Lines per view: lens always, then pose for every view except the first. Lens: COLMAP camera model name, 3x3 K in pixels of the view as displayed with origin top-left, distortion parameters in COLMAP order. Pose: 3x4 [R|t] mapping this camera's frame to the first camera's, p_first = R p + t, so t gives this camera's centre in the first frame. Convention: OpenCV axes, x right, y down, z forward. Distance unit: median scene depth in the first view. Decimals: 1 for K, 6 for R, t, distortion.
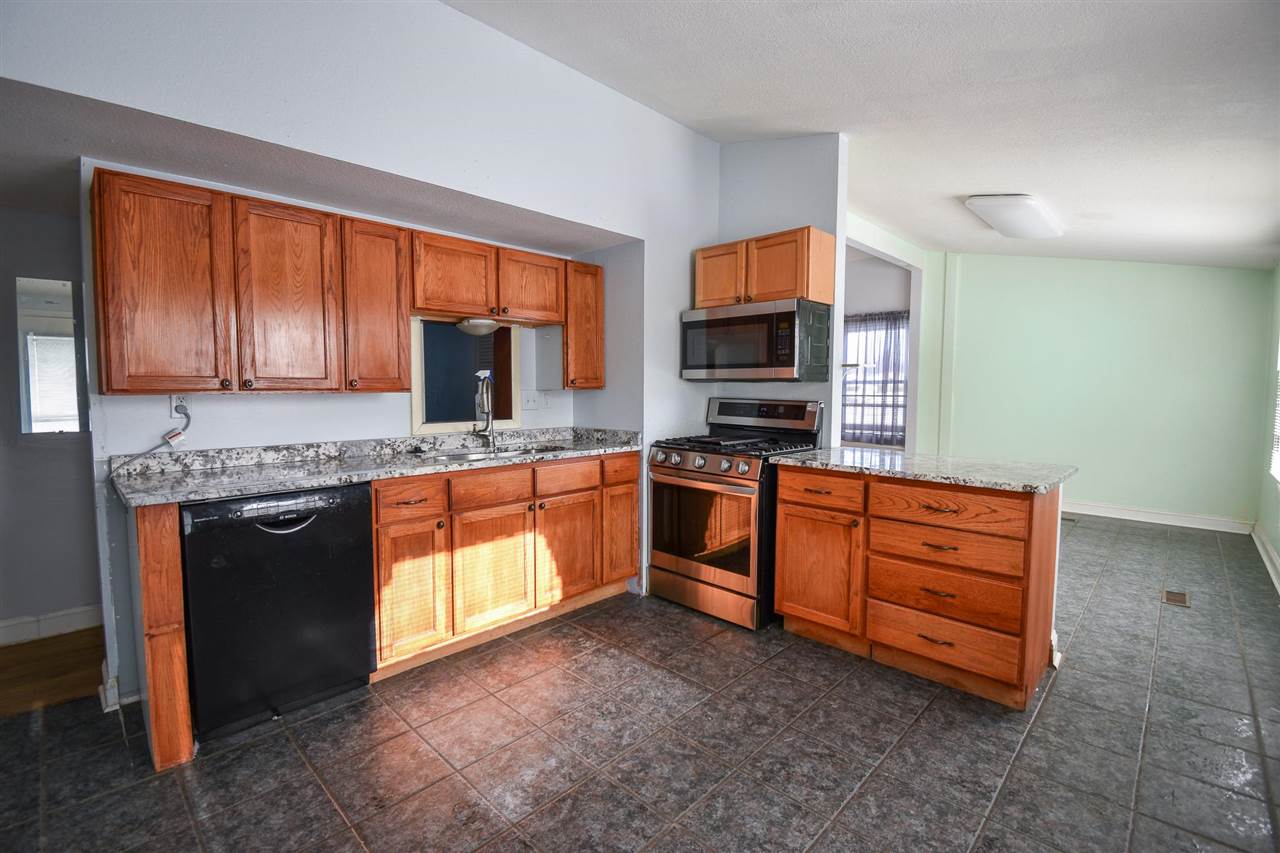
lens RADIAL K [[570.5, 0, 640.0], [0, 570.5, 426.5], [0, 0, 1]] dist [0.026457, -0.000066]
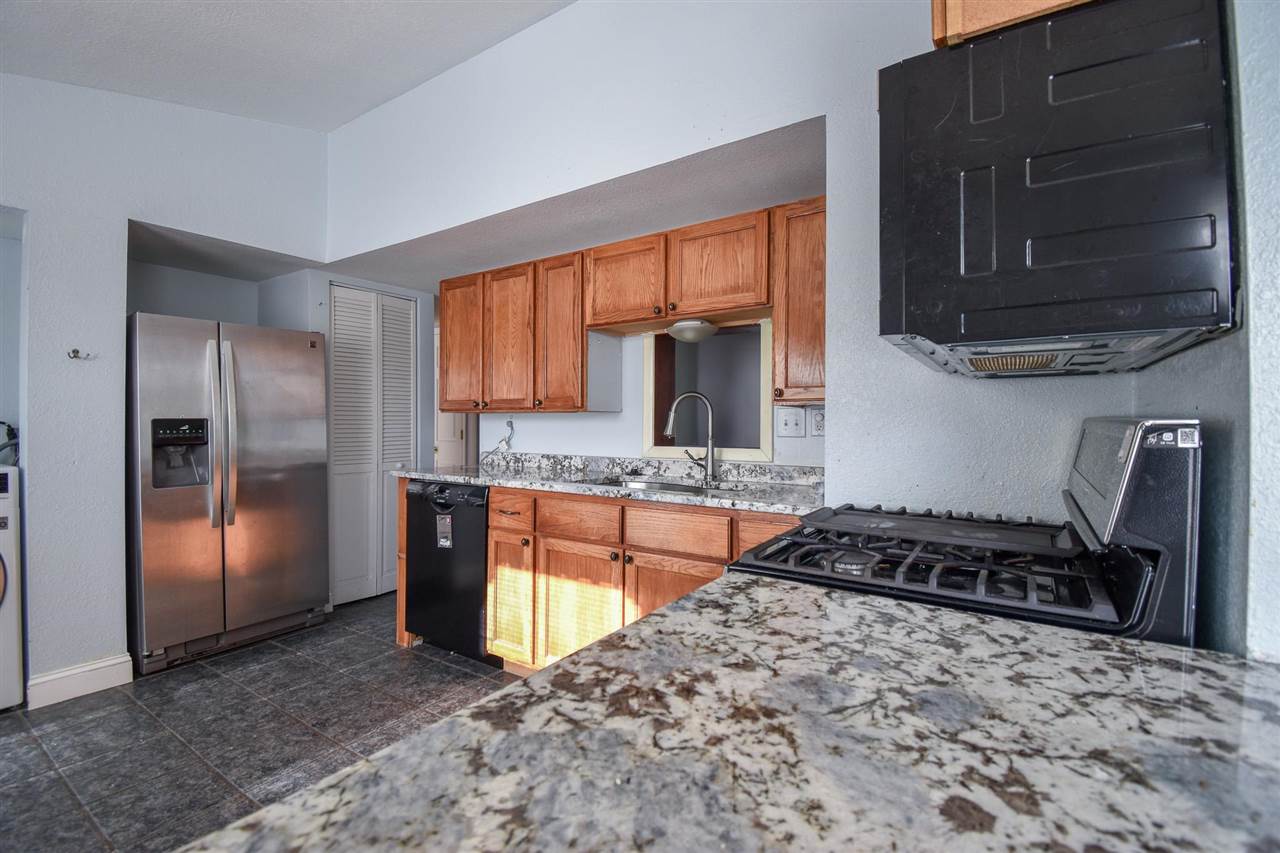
lens RADIAL K [[570.5, 0, 640.0], [0, 570.5, 426.5], [0, 0, 1]] dist [0.026457, -0.000066]
pose [[0.178604, 0.006577, -0.983899, 0.596023], [-0.073397, 0.997281, -0.006657, -0.032016], [0.981180, 0.073404, 0.178601, 0.913290]]
